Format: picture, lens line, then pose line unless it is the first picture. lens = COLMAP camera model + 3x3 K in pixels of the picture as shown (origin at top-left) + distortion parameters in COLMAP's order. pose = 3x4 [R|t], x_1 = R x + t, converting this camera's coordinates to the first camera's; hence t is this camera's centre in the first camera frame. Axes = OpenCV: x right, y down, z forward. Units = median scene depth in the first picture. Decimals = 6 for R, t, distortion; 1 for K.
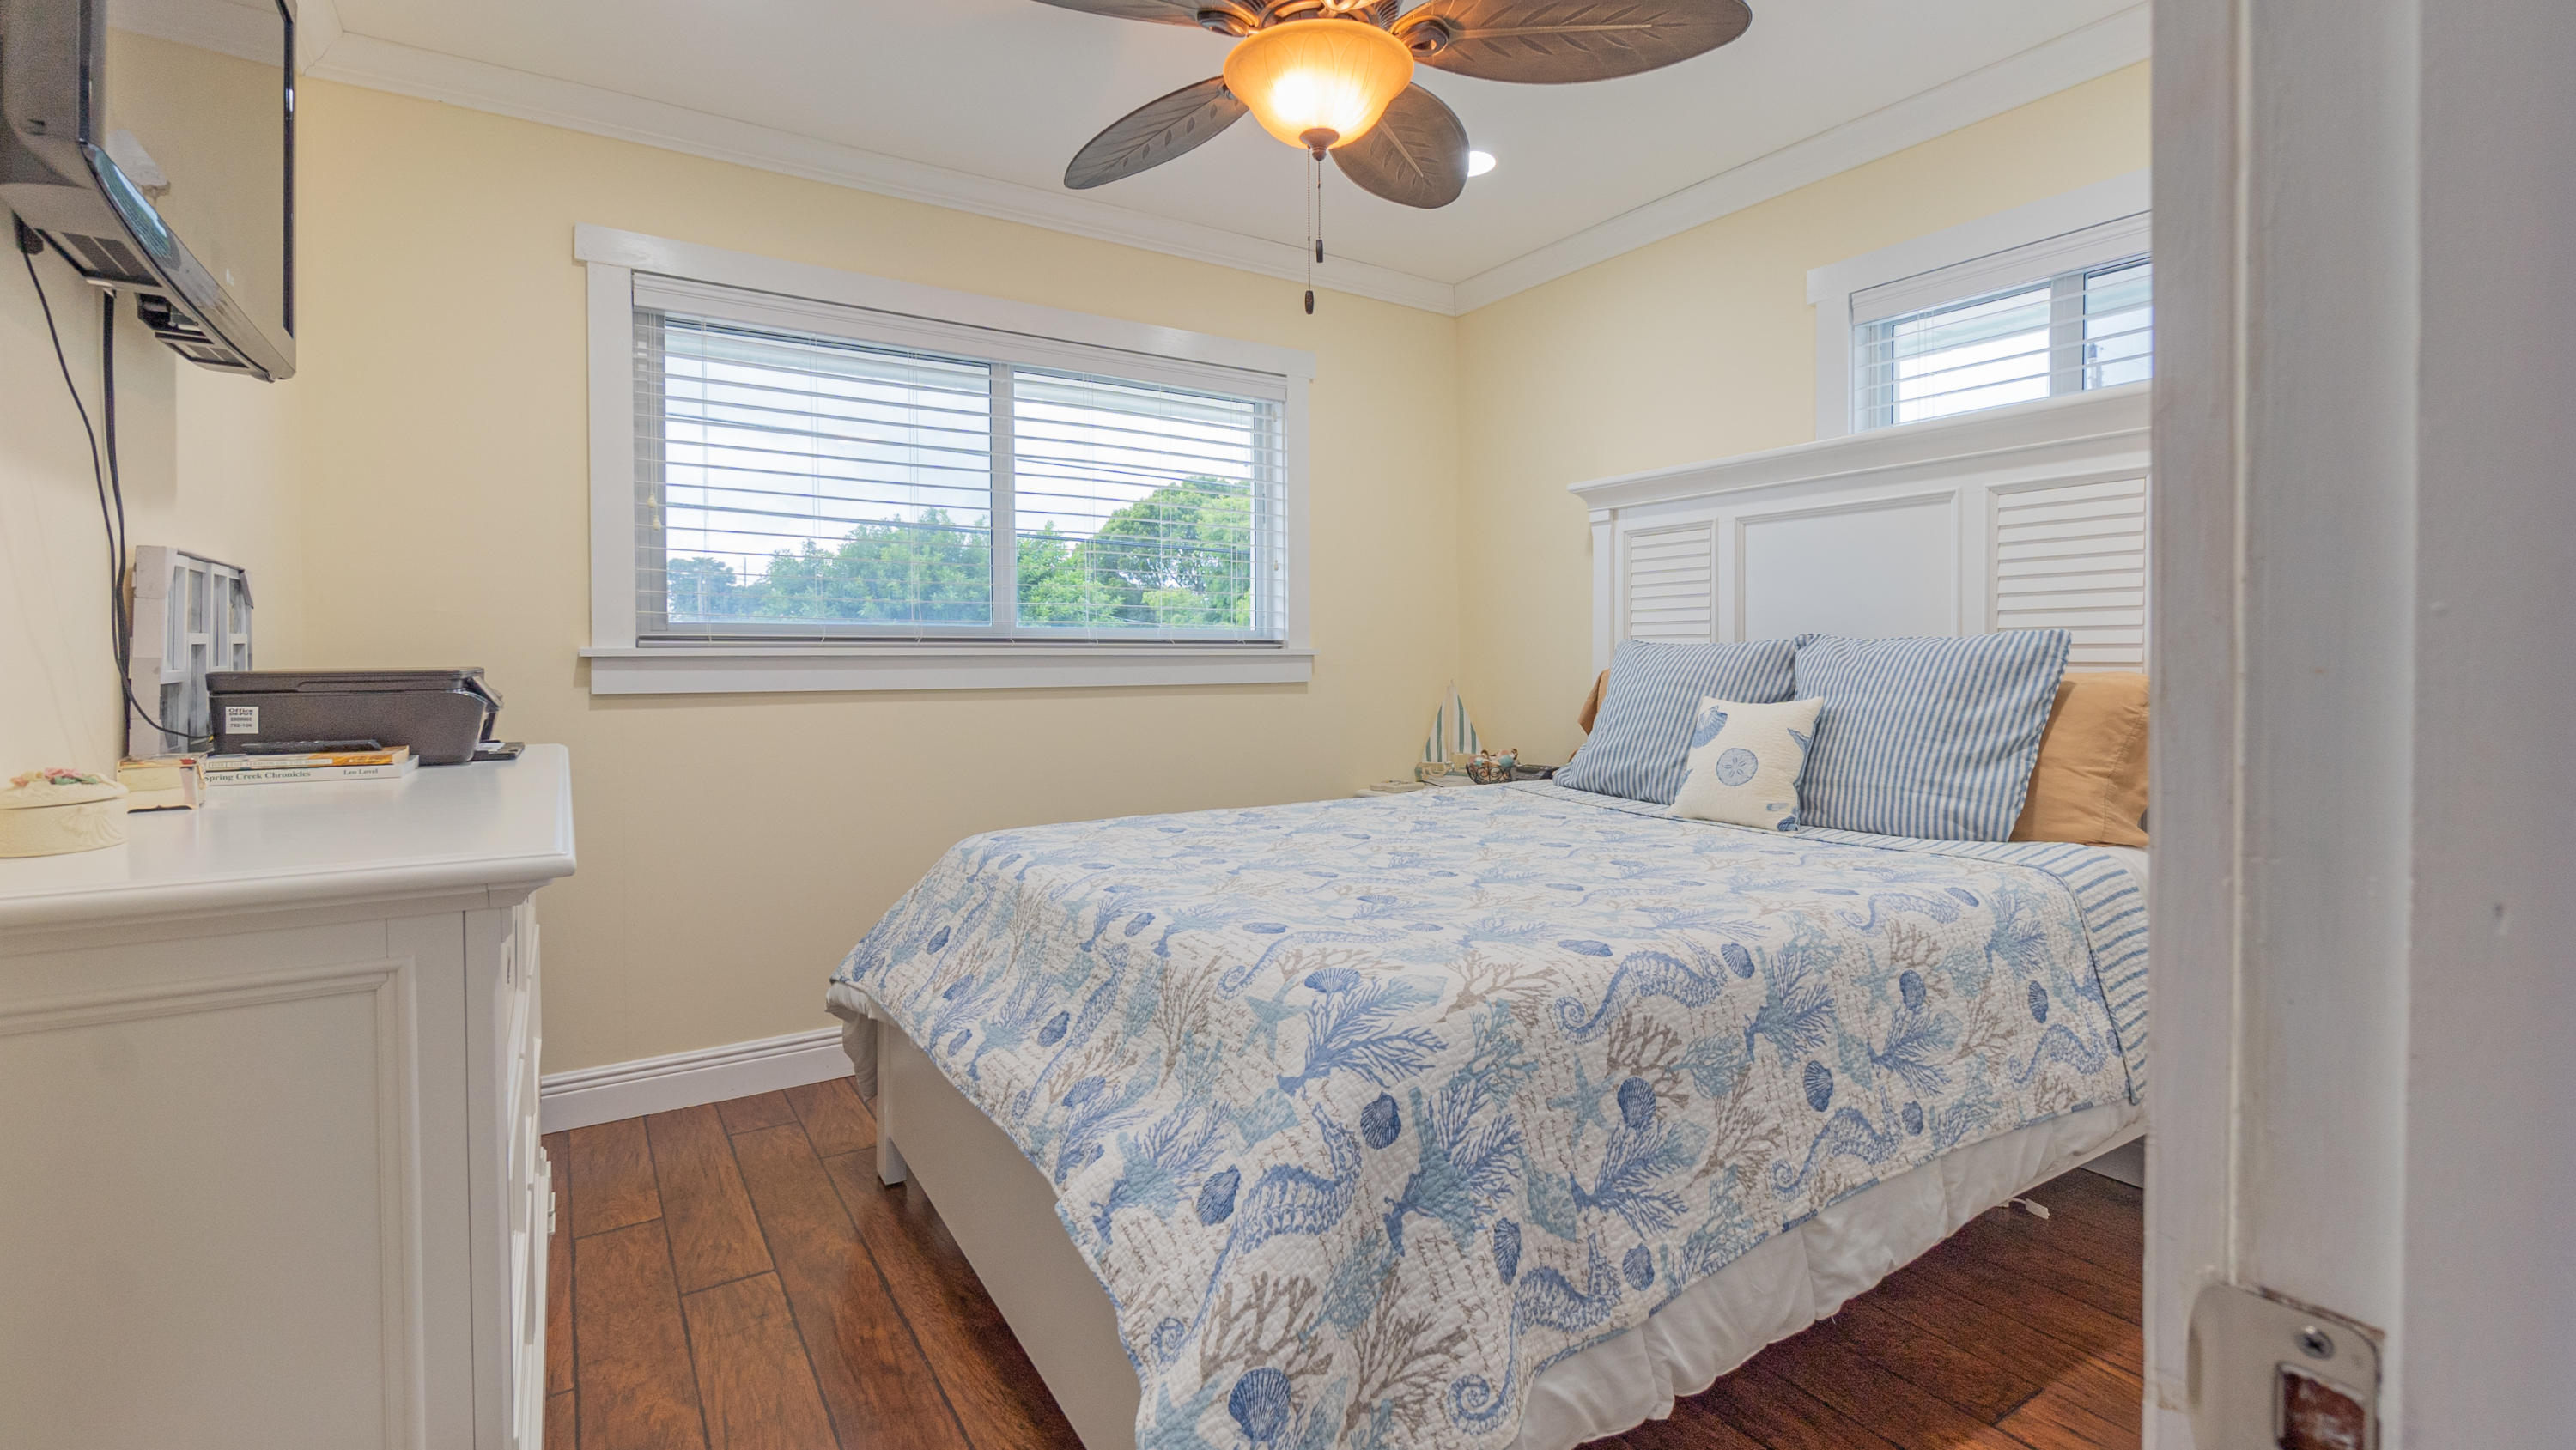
lens RADIAL K [[1130.6, 0, 1262.8], [0, 1130.6, 715.7], [0, 0, 1]] dist [-0.008015, 0.001084]
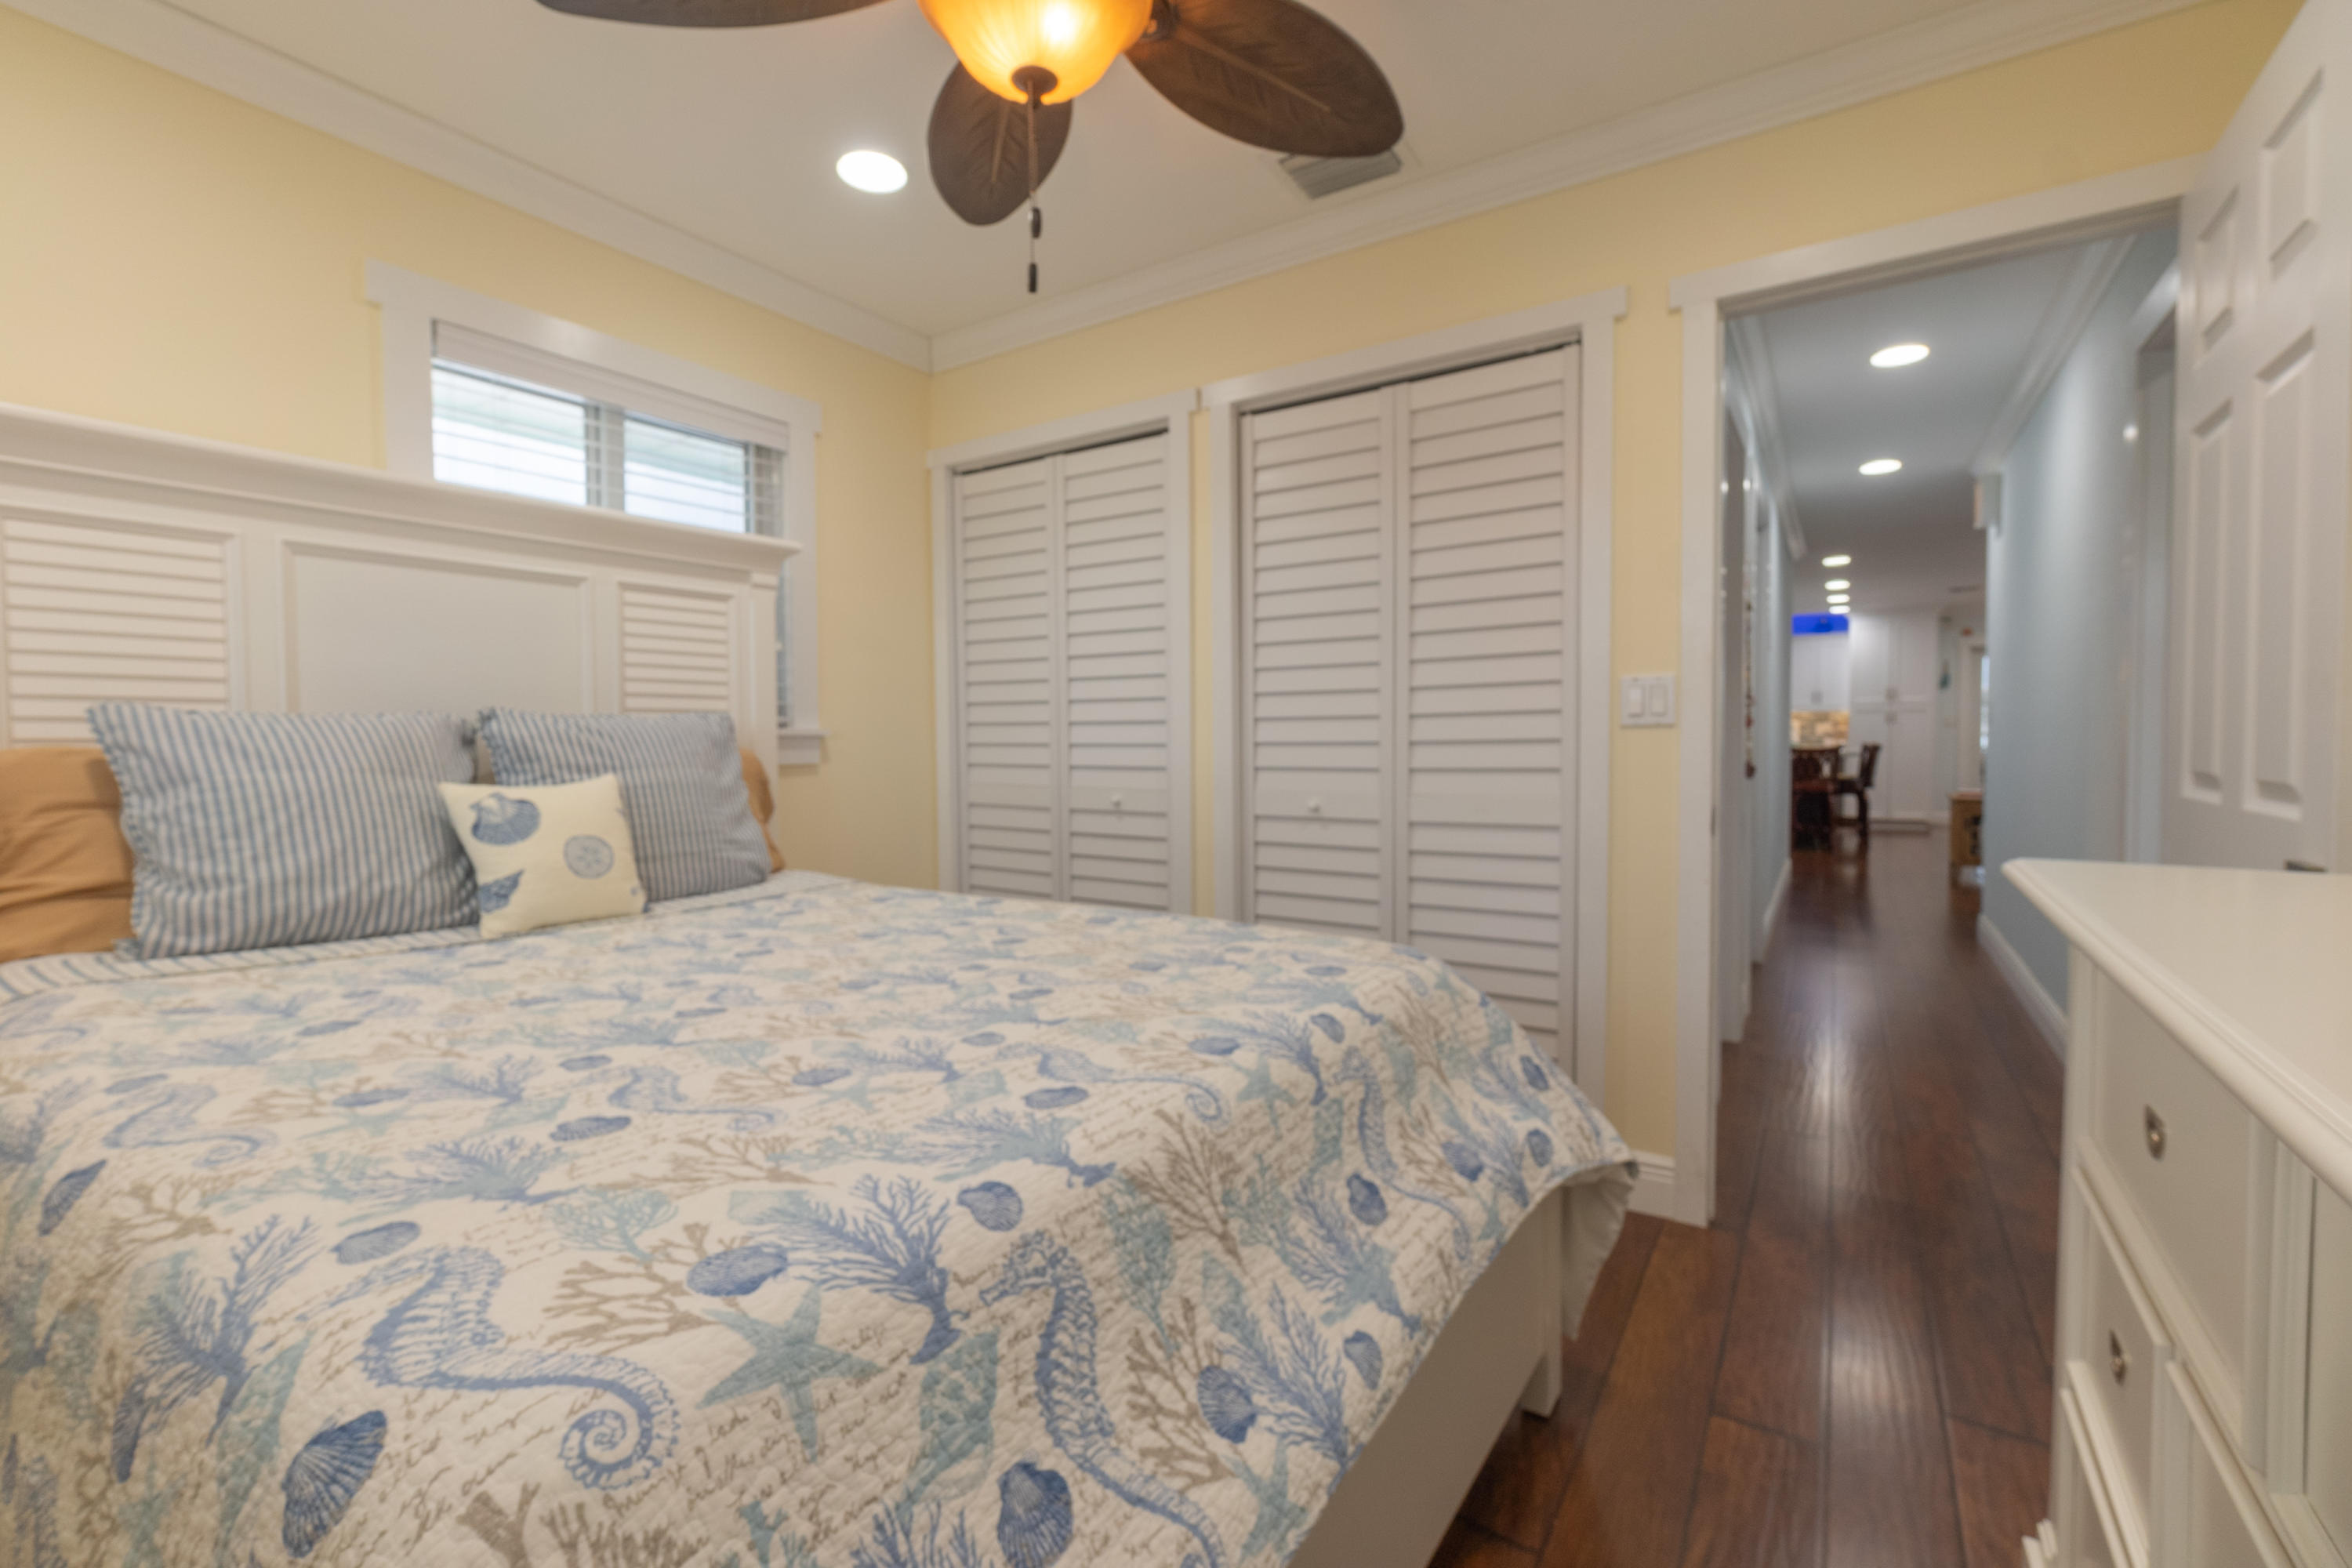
lens RADIAL K [[1013.9, 0, 1173.3], [0, 1013.9, 813.6], [0, 0, 1]] dist [-0.001555, 0.000400]
pose [[-0.414656, -0.065153, 0.907643, -0.609302], [0.049917, 0.994303, 0.094178, -0.050767], [-0.908608, 0.084358, -0.409042, 1.122621]]
